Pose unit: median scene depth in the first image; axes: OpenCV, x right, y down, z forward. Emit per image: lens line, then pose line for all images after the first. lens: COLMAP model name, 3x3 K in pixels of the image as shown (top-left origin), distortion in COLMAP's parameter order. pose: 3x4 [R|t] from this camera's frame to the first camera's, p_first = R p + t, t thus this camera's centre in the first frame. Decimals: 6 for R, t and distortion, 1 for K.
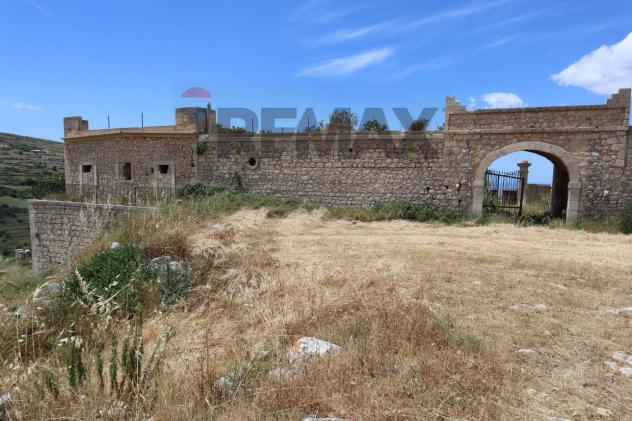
lens RADIAL K [[505.4, 0, 317.5], [0, 505.4, 211.5], [0, 0, 1]] dist [-0.011605, 0.006394]
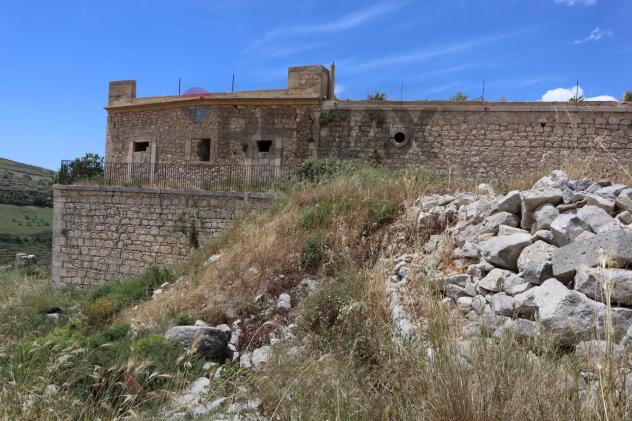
lens RADIAL K [[505.4, 0, 315.1], [0, 505.4, 208.3], [0, 0, 1]] dist [-0.011605, 0.006394]
pose [[0.993314, 0.041372, 0.107779, -0.291451], [-0.033372, 0.996625, -0.075002, 0.061244], [-0.110519, 0.070903, 0.991342, 0.230758]]
